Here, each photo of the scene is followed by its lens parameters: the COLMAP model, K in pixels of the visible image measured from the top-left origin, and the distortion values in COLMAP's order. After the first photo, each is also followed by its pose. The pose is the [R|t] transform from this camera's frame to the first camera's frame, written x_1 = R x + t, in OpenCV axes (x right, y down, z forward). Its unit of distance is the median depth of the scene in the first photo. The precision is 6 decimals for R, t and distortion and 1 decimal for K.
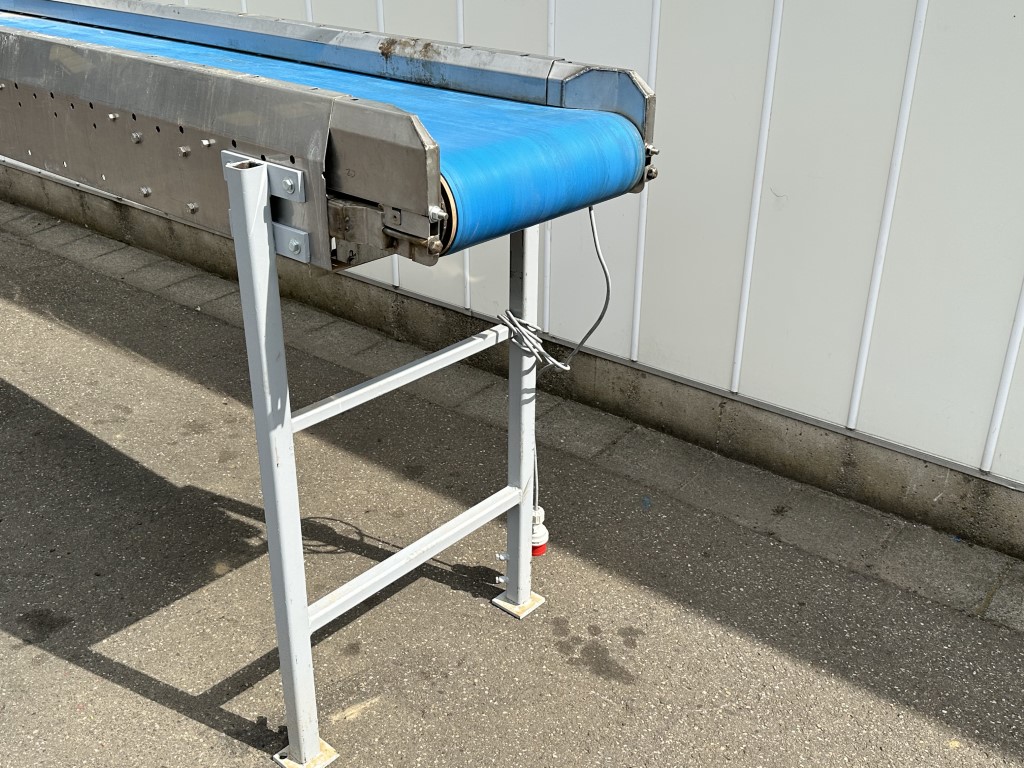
lens RADIAL K [[1015.3, 0, 512.0], [0, 1015.3, 384.0], [0, 0, 1]] dist [0.205201, -0.479132]
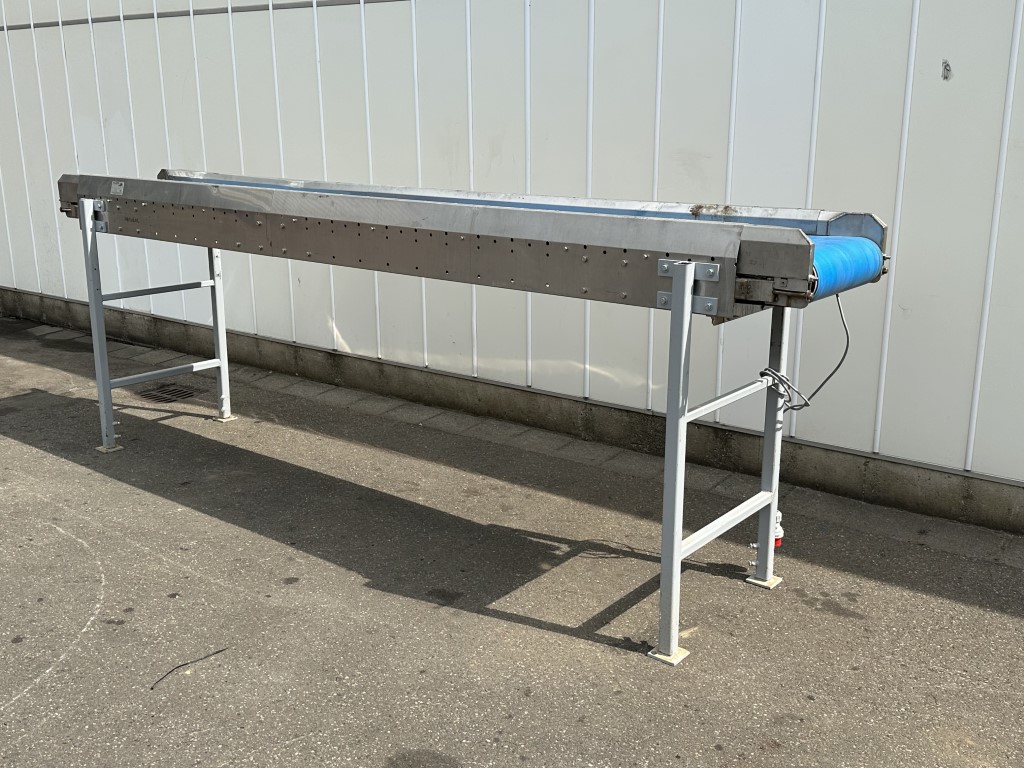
lens RADIAL K [[1015.3, 0, 512.0], [0, 1015.3, 384.0], [0, 0, 1]] dist [0.205201, -0.479132]
pose [[0.999356, -0.019292, 0.030256, -0.363936], [0.024702, 0.981451, -0.190114, 0.197276], [-0.026027, 0.190739, 0.981296, -0.432341]]
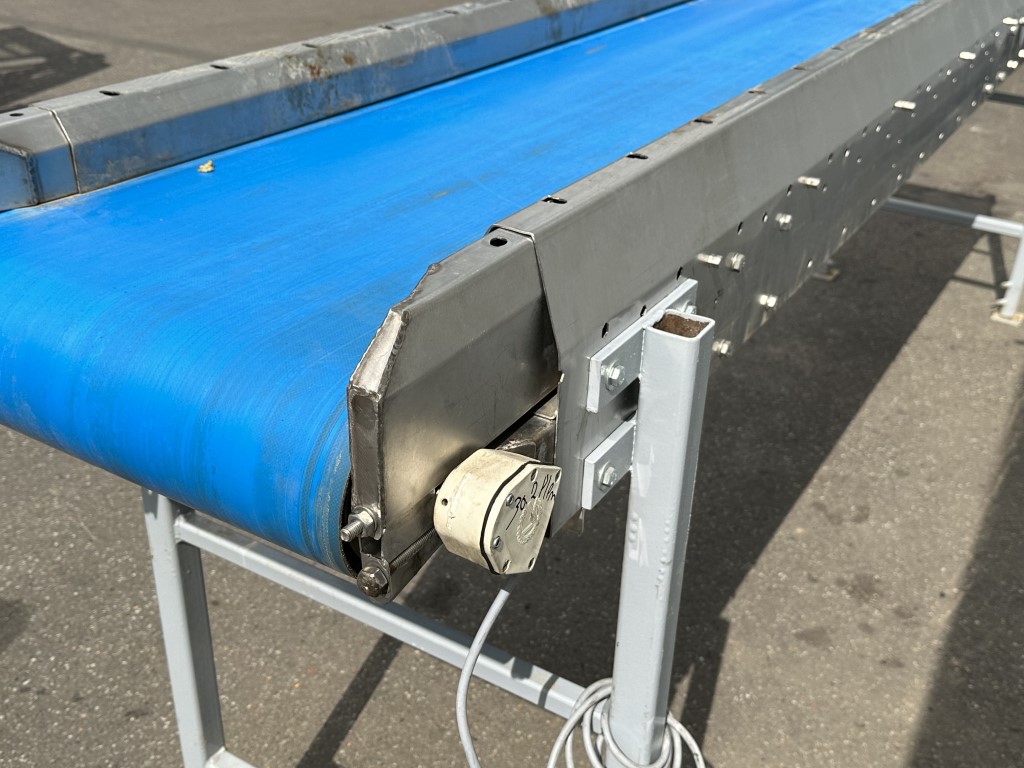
lens RADIAL K [[1089.9, 0, 512.0], [0, 1089.9, 384.0], [0, 0, 1]] dist [0.047919, 0.000092]
pose [[0.170894, 0.468773, -0.866630, 0.300133], [-0.459640, 0.815925, 0.350708, -0.280556], [0.871508, 0.338404, 0.354904, 0.590809]]
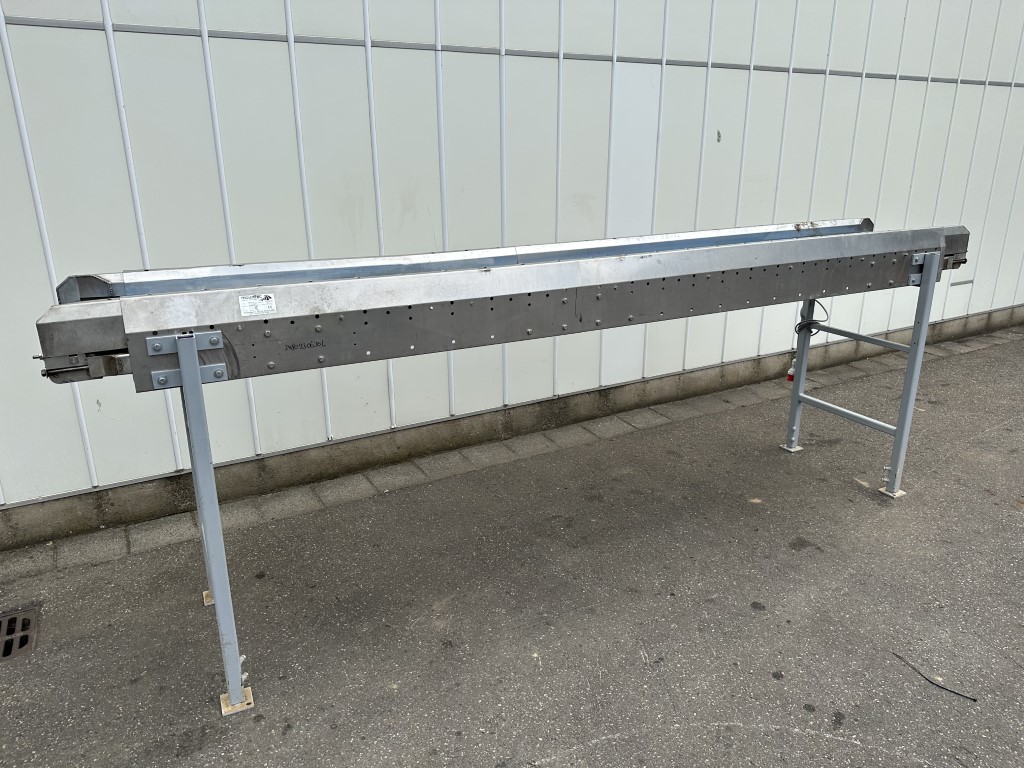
lens RADIAL K [[716.7, 0, 512.0], [0, 716.7, 384.0], [0, 0, 1]] dist [0.094292, -0.139345]
pose [[0.378419, -0.298024, 0.876345, -1.576864], [0.420605, 0.898728, 0.124013, -0.378987], [-0.824555, 0.321666, 0.465446, 0.668365]]
